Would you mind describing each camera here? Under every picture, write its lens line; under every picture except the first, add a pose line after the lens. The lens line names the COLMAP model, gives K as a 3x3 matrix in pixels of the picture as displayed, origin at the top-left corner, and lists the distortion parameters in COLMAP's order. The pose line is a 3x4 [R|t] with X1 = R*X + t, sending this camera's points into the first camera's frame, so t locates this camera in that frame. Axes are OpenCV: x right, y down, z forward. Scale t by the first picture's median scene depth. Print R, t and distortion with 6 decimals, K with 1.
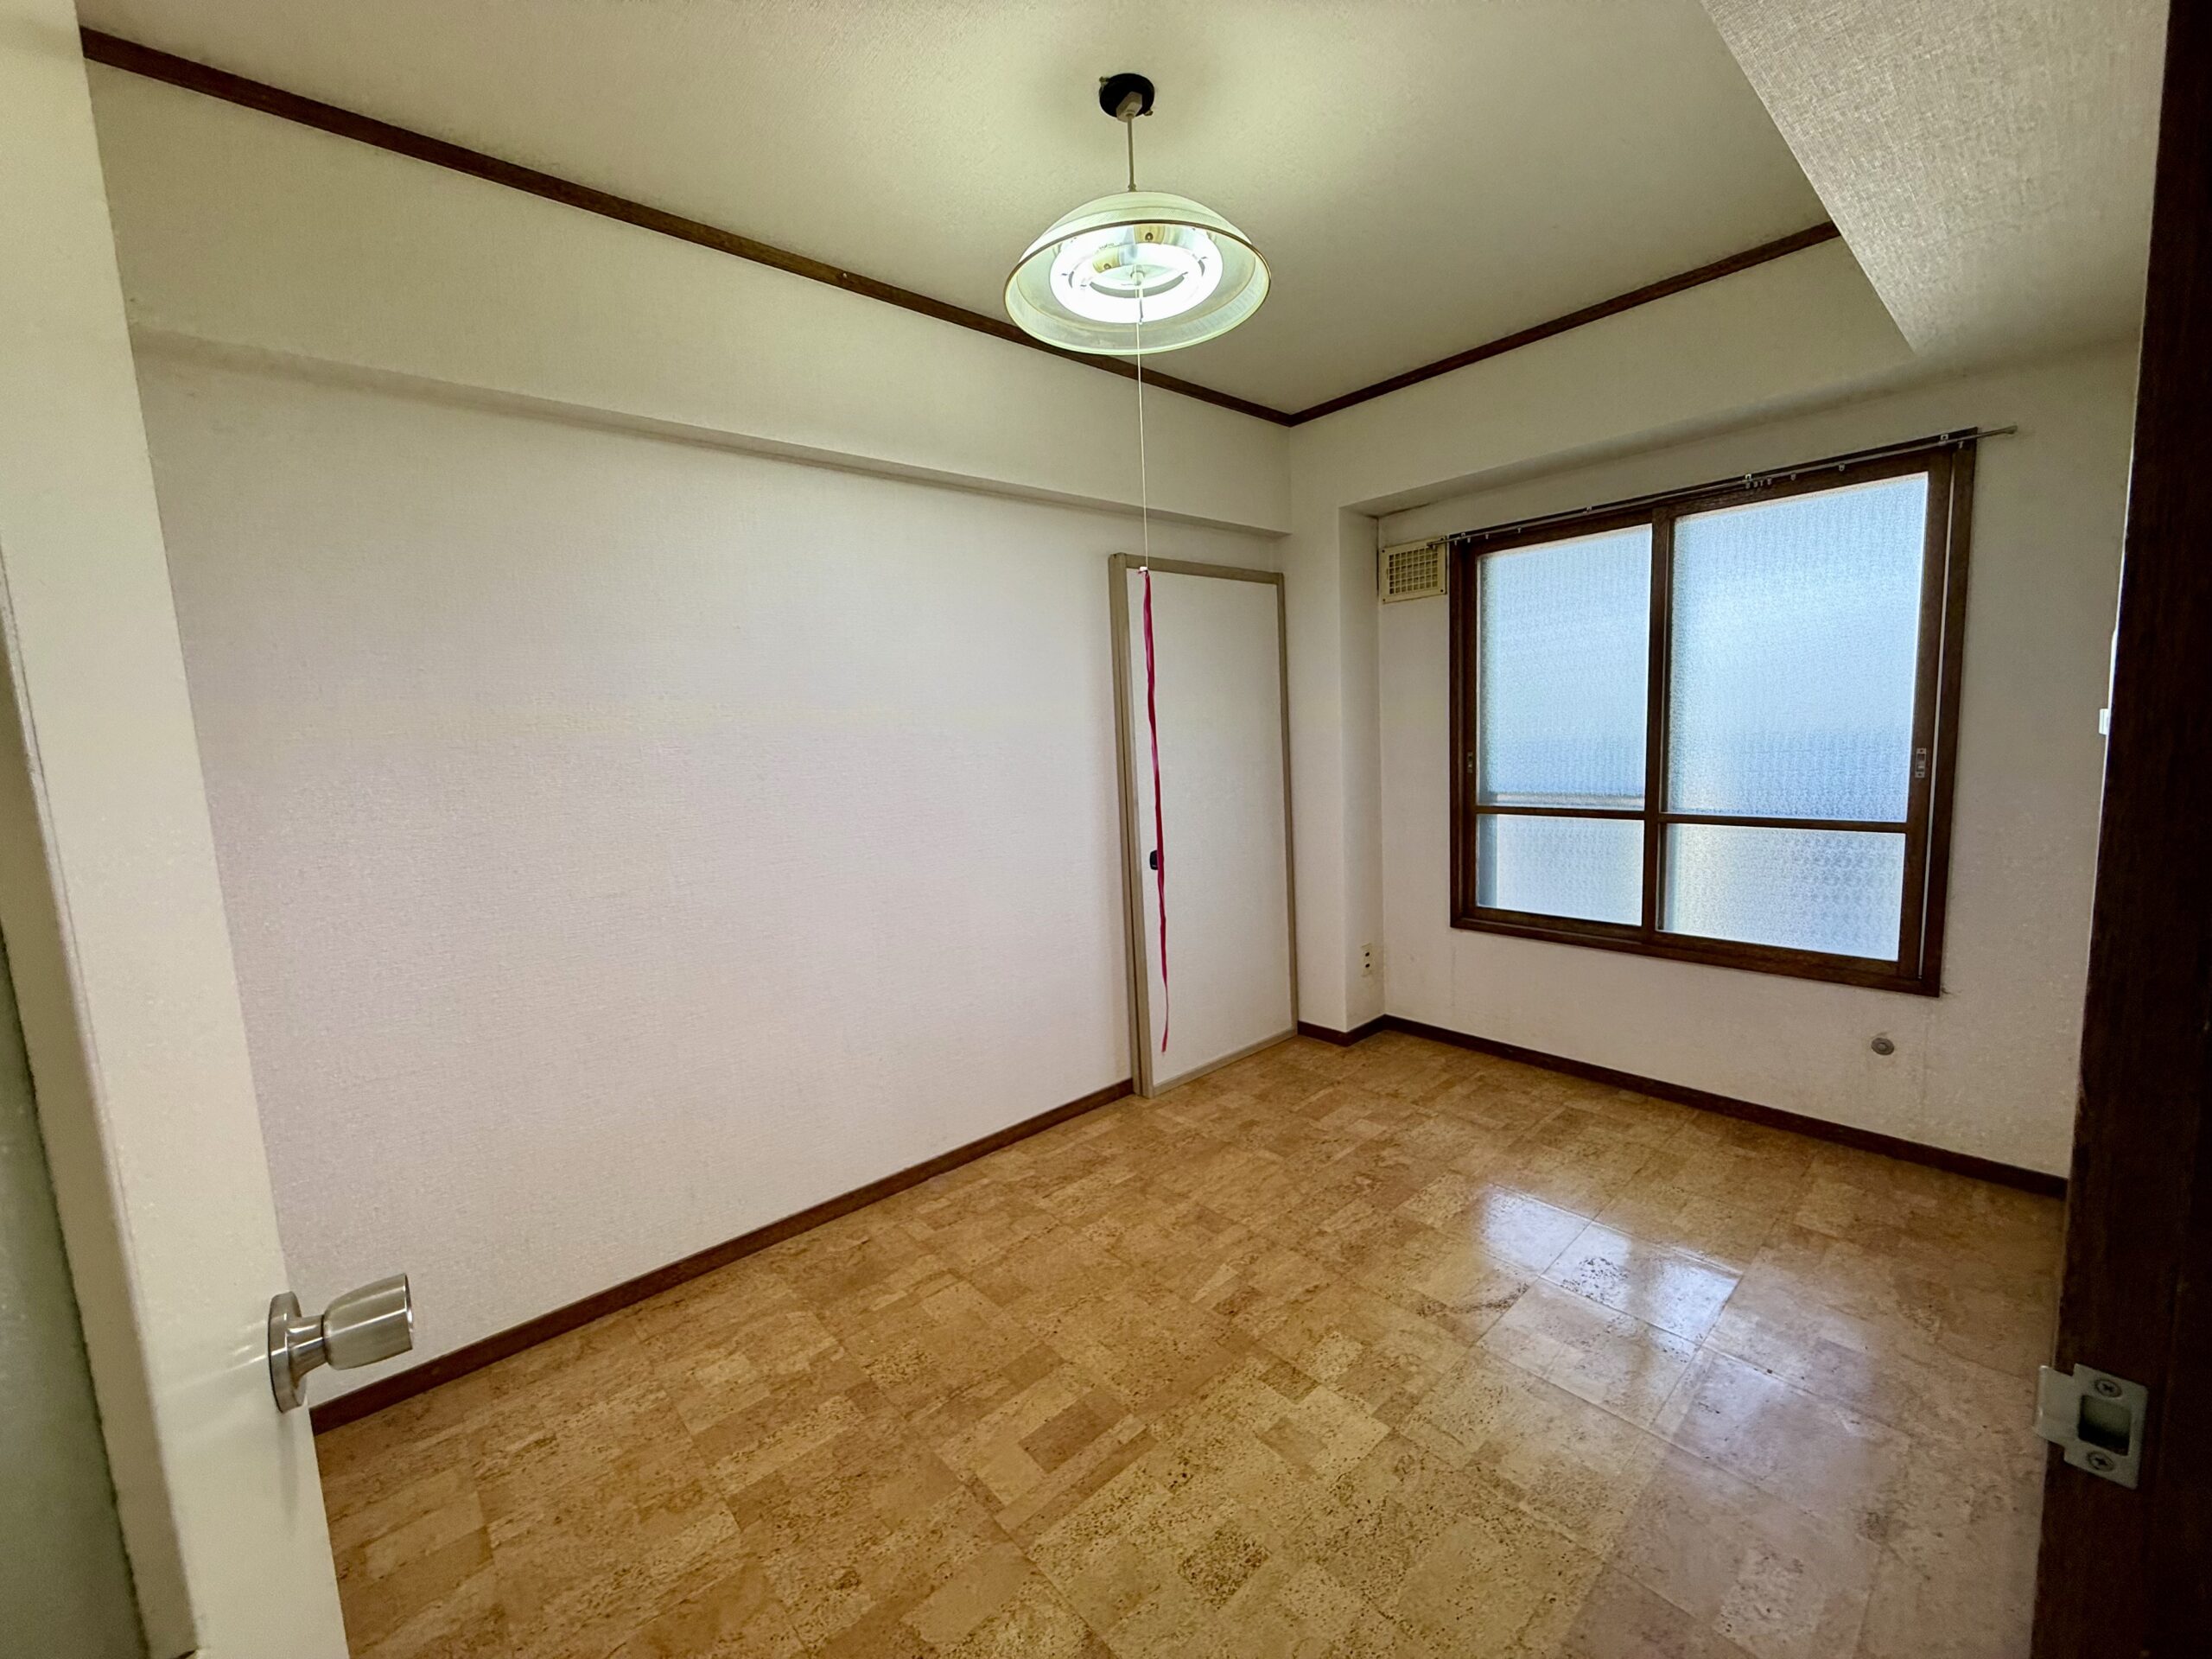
lens RADIAL K [[880.9, 0, 1100.0], [0, 880.9, 829.9], [0, 0, 1]] dist [-0.000575, -0.000025]
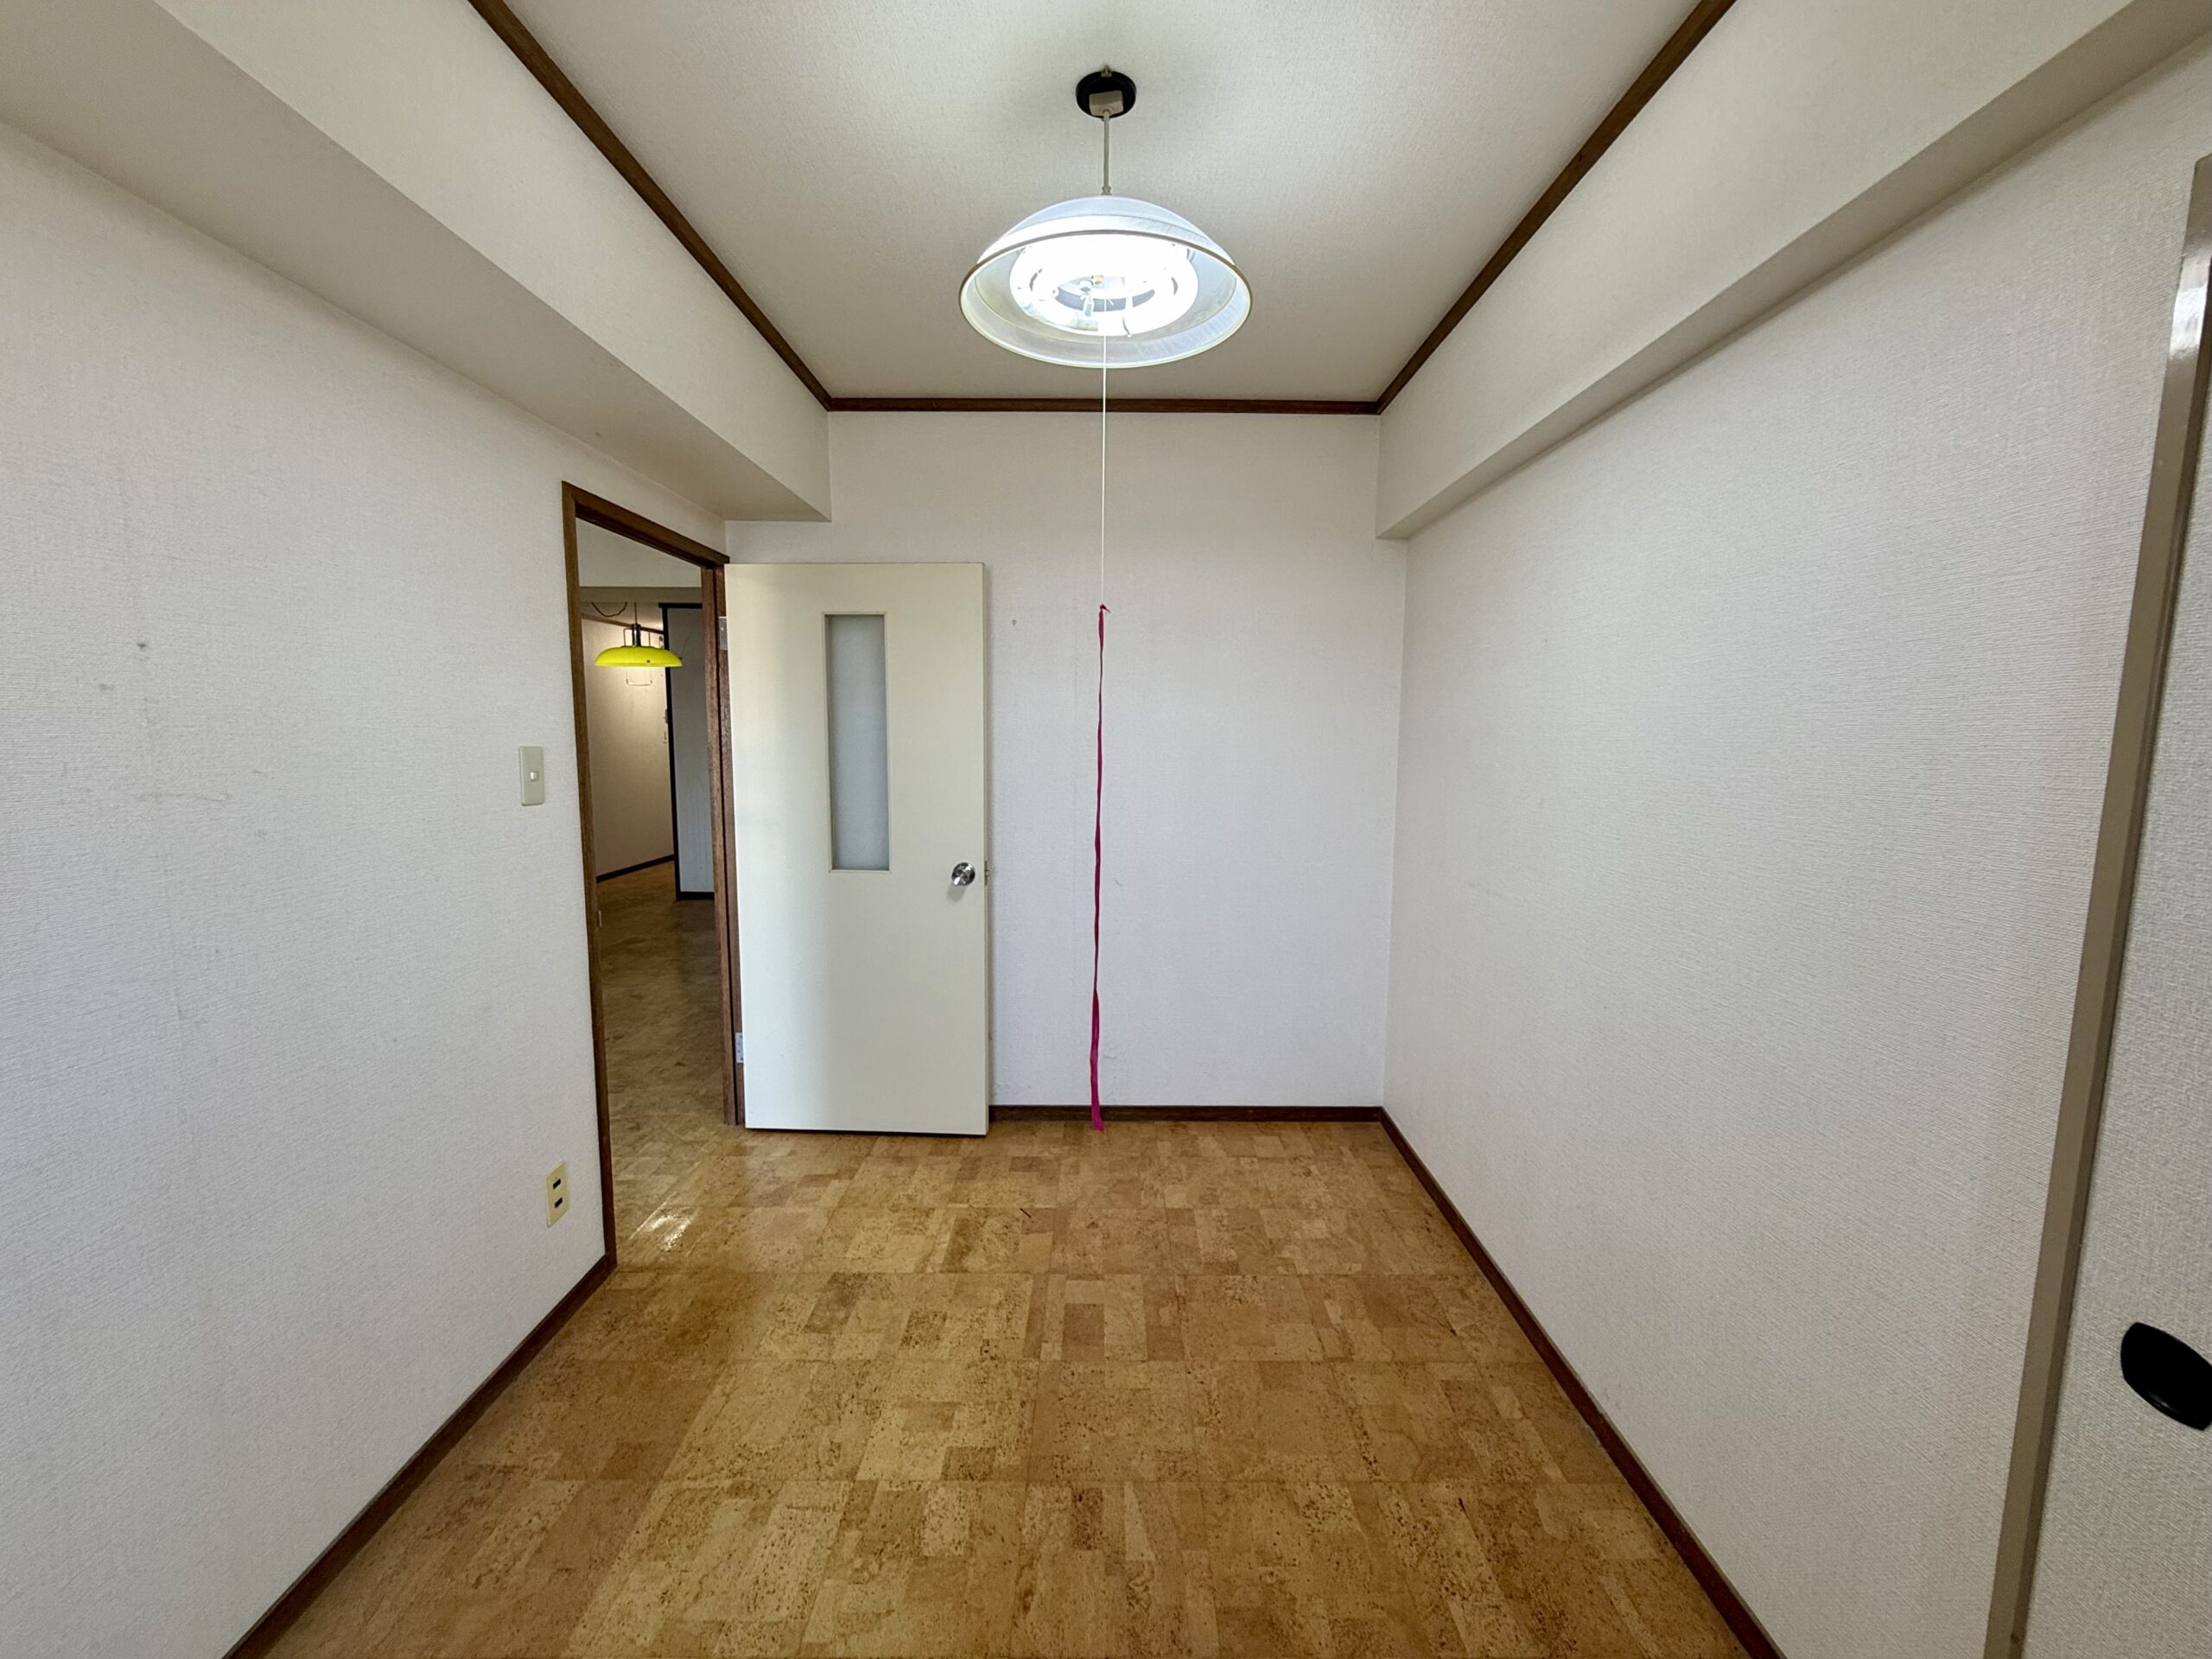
lens RADIAL K [[892.4, 0, 1110.6], [0, 892.4, 832.0], [0, 0, 1]] dist [-0.000506, -0.000021]
pose [[-0.654711, 0.126774, -0.745173, 0.554708], [-0.063090, 0.973230, 0.221003, -0.196281], [0.753242, 0.191706, -0.629186, 1.181835]]
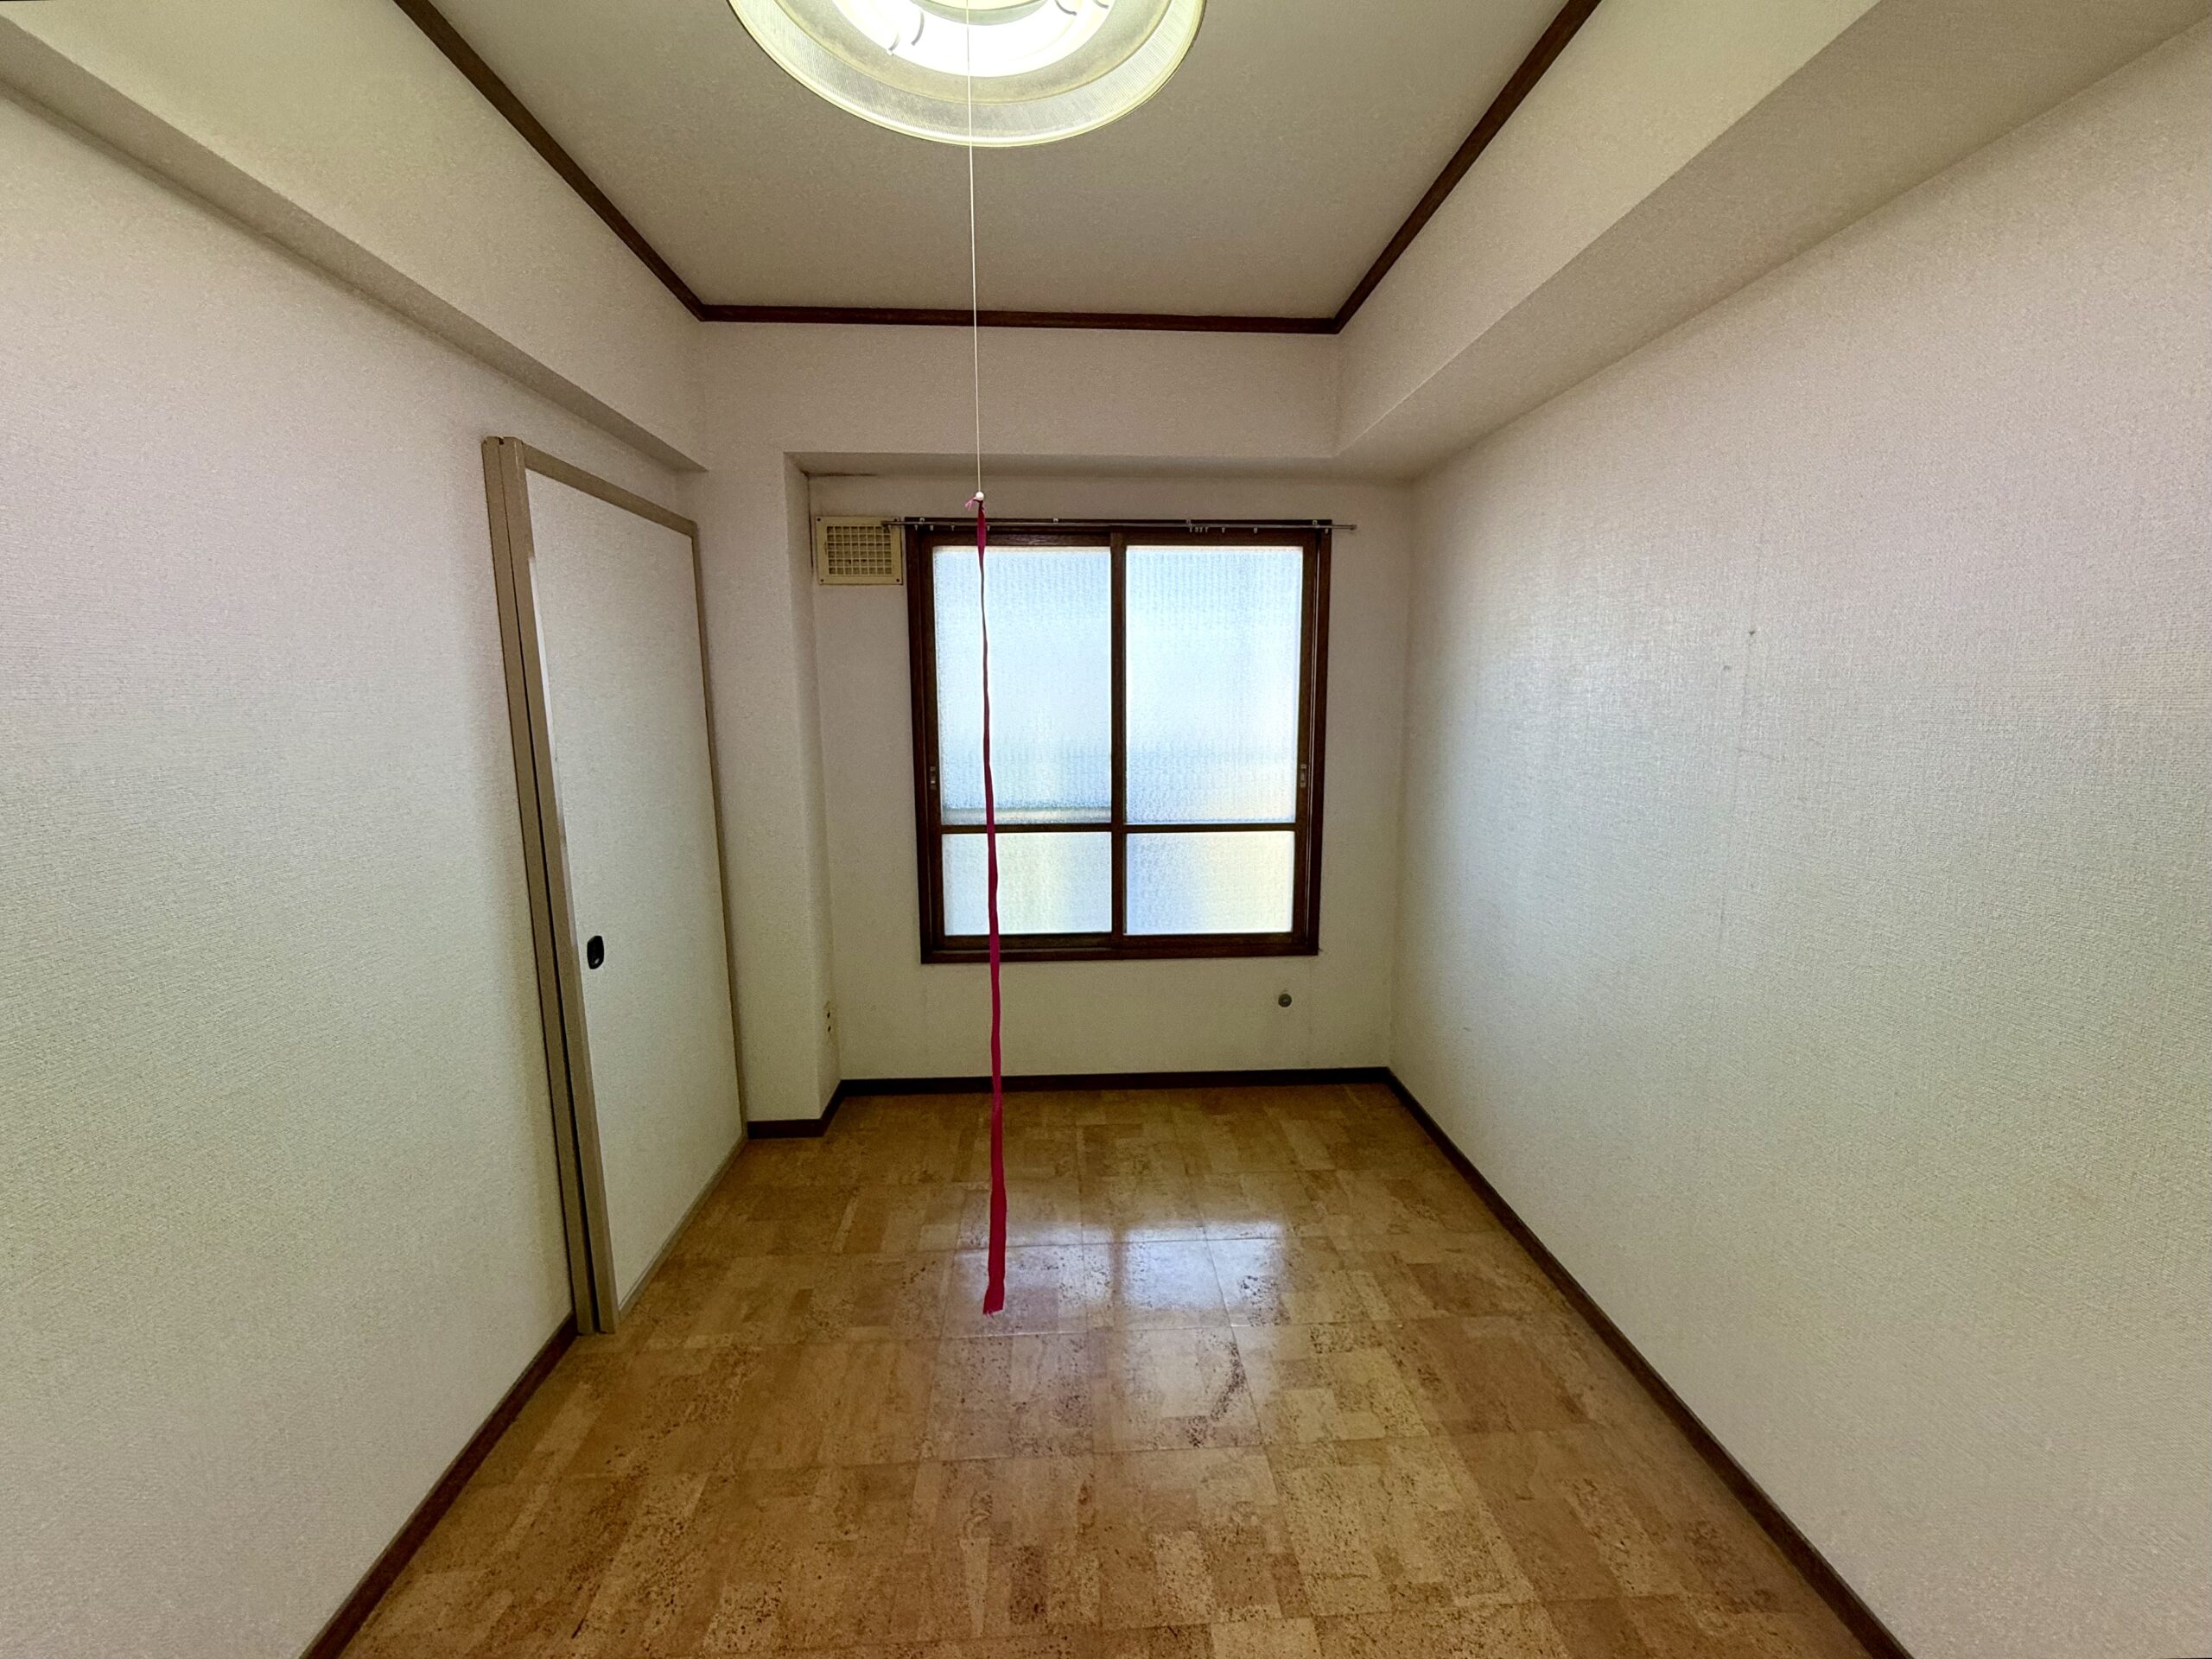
lens RADIAL K [[900.7, 0, 1110.5], [0, 900.7, 826.7], [0, 0, 1]] dist [-0.001093, 0.000012]
pose [[0.612553, -0.072477, 0.787100, -0.271008], [0.066480, 0.996983, 0.040066, -0.072633], [-0.787629, 0.027784, 0.615523, 0.417707]]
